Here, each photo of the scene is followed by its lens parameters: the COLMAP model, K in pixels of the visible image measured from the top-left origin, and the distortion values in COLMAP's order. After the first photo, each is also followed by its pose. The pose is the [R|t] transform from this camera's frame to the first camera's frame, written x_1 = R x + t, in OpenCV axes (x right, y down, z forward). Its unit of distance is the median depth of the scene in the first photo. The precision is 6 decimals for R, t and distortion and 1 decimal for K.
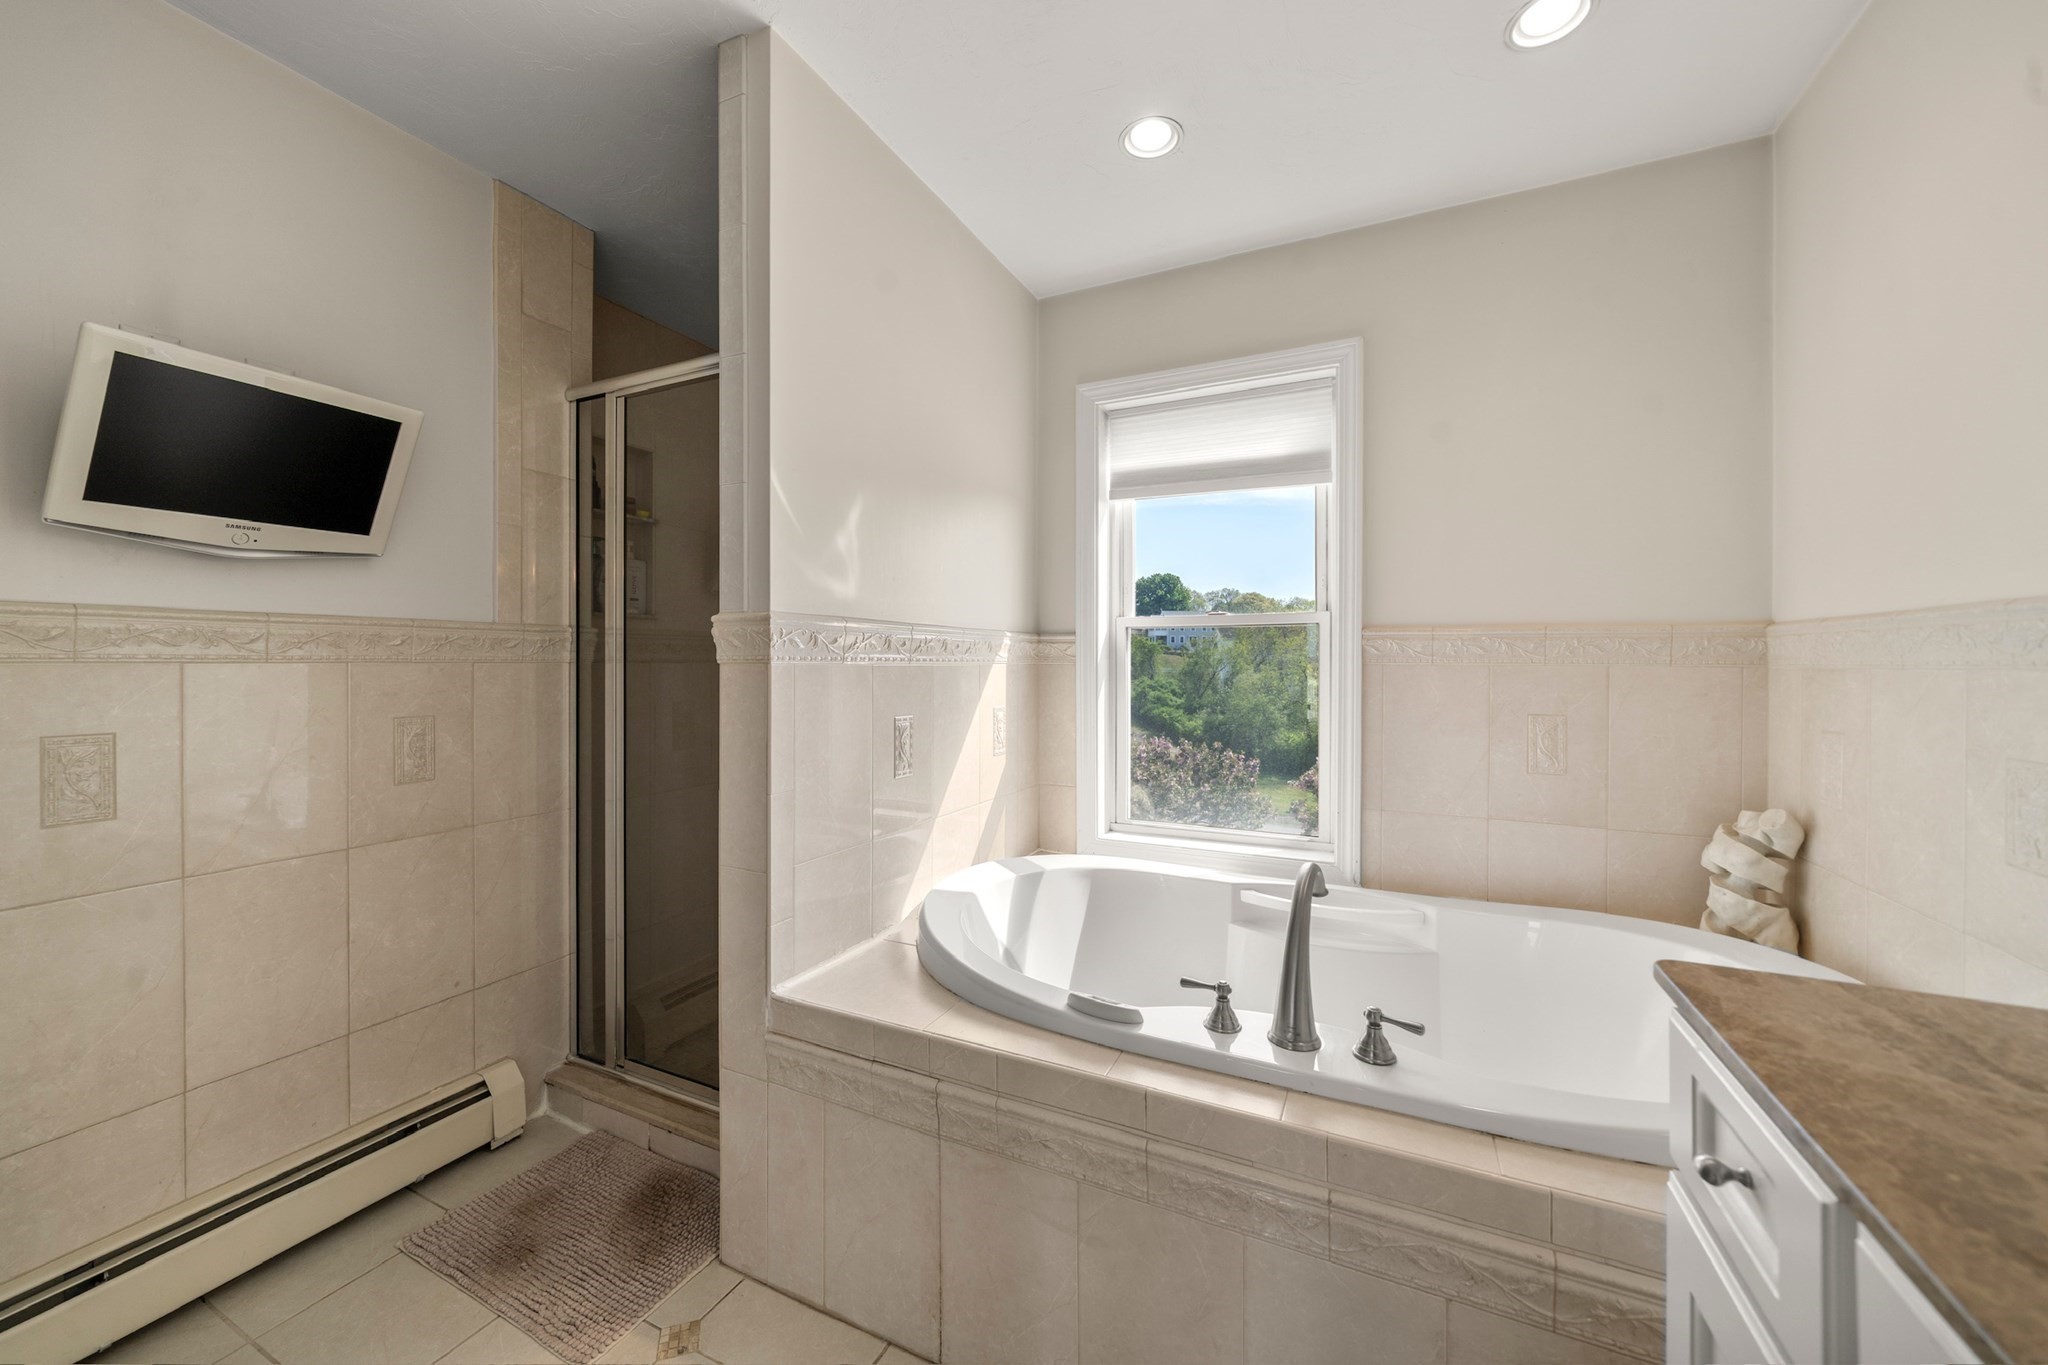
lens RADIAL K [[765.4, 0, 1019.0], [0, 765.4, 665.3], [0, 0, 1]] dist [-0.006045, -0.000340]
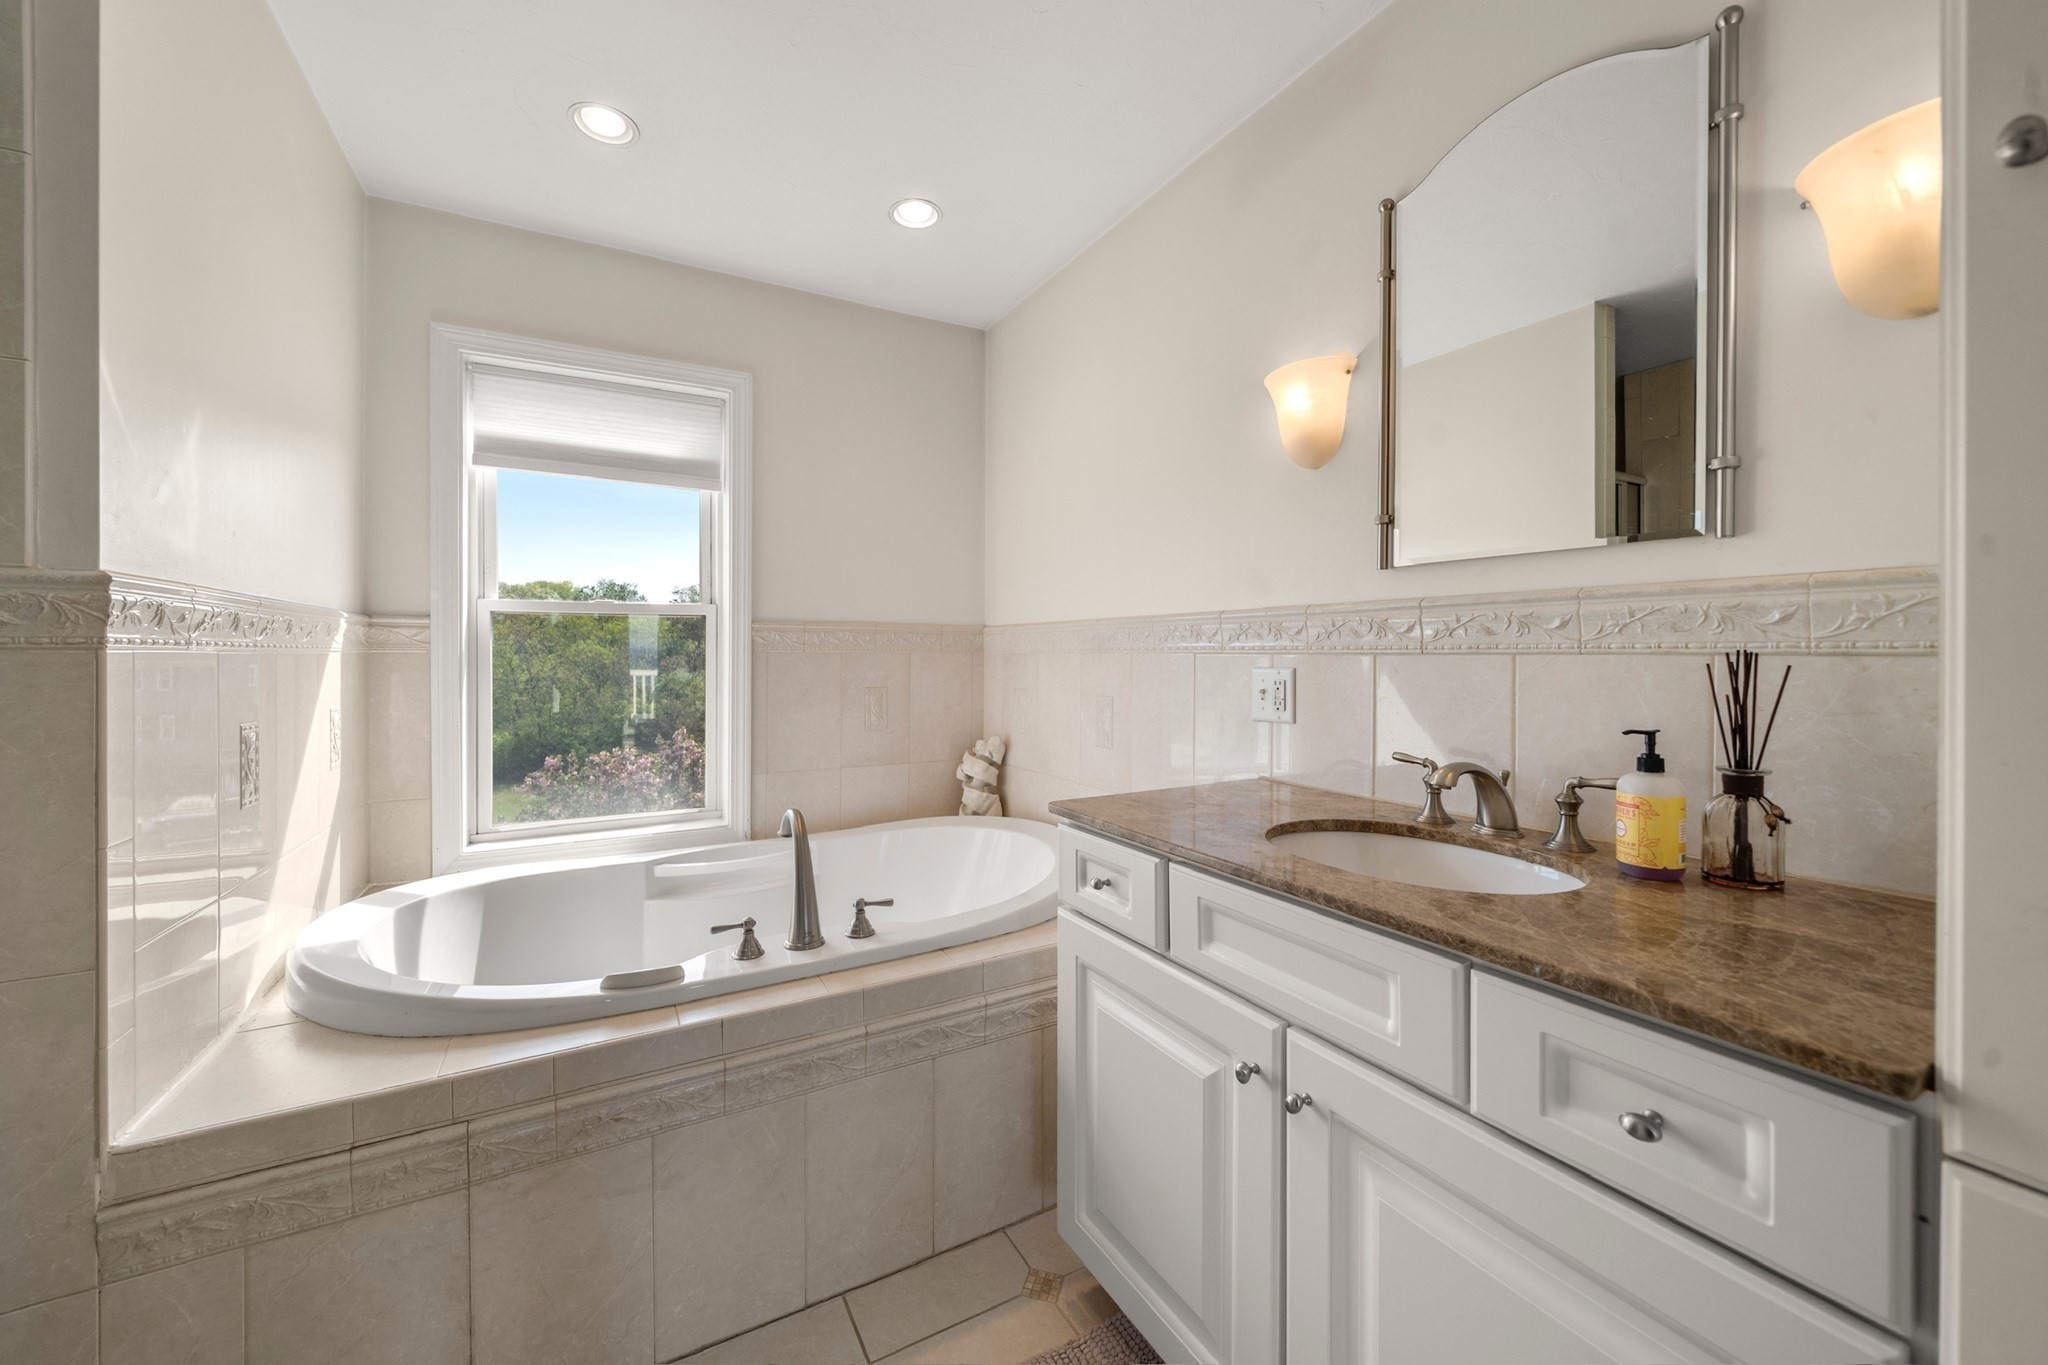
lens RADIAL K [[765.4, 0, 1020.6], [0, 765.4, 666.0], [0, 0, 1]] dist [-0.006045, -0.000340]
pose [[0.570049, -0.016486, 0.821445, -0.364901], [0.005786, 0.999854, 0.016051, 0.005180], [-0.821590, -0.004397, 0.570062, -0.019041]]
